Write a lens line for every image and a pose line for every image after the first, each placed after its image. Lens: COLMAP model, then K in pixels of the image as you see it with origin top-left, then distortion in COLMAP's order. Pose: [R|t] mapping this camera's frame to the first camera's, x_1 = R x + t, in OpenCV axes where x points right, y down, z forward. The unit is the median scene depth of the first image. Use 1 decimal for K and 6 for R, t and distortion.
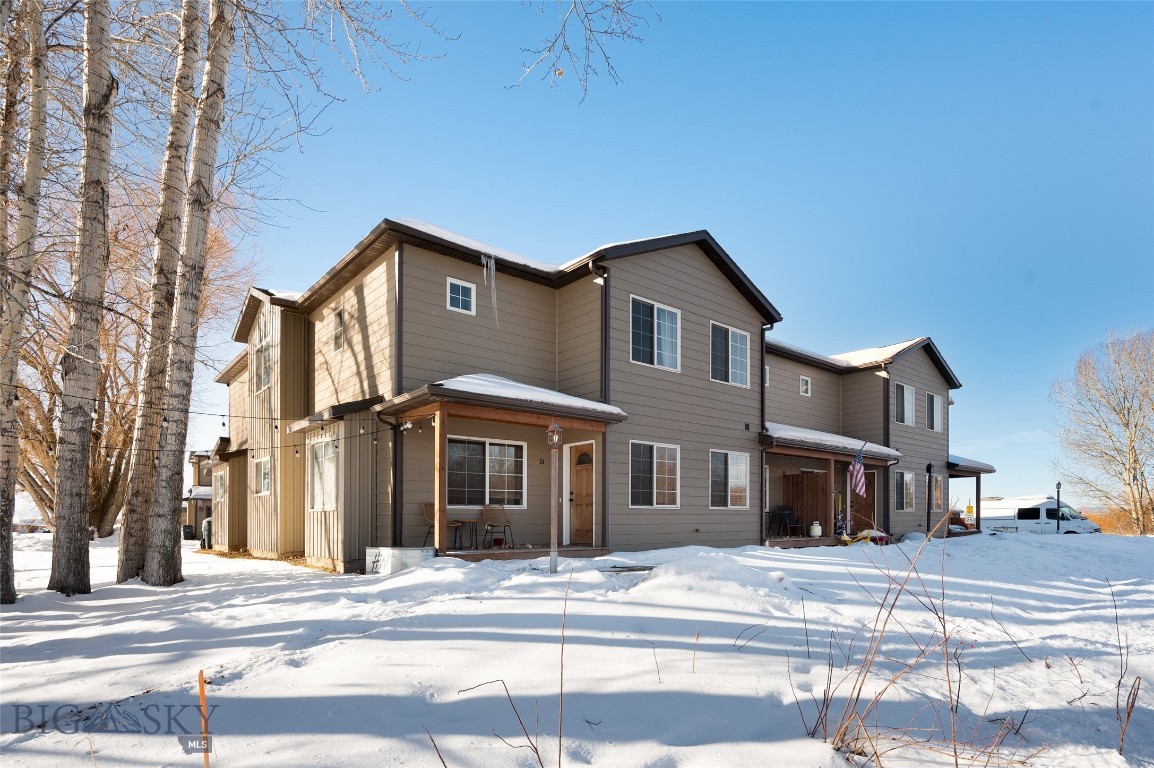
lens RADIAL K [[617.4, 0, 577.0], [0, 617.4, 384.0], [0, 0, 1]] dist [-0.001015, -0.000627]
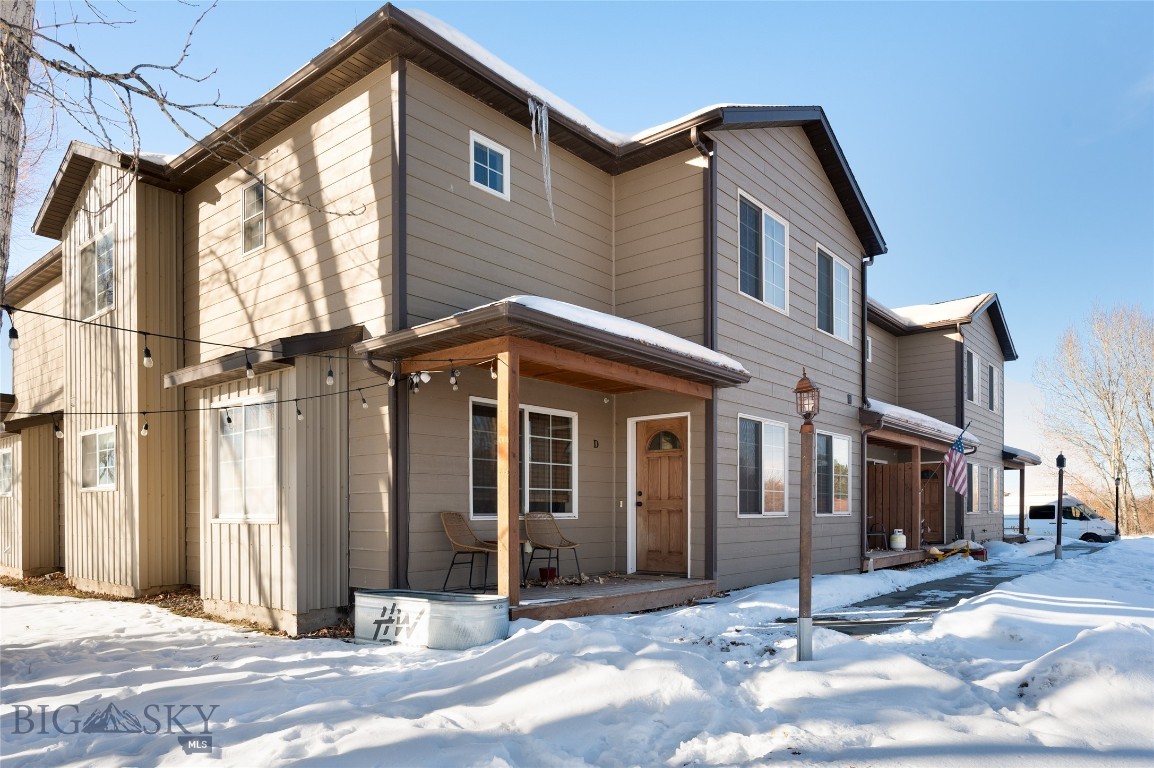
lens RADIAL K [[754.6, 0, 575.7], [0, 754.6, 385.9], [0, 0, 1]] dist [-0.002565, -0.000618]
pose [[0.985409, 0.030890, 0.167374, -0.210391], [-0.039598, 0.998017, 0.048939, 0.029289], [-0.165530, -0.054852, 0.984678, 0.244287]]
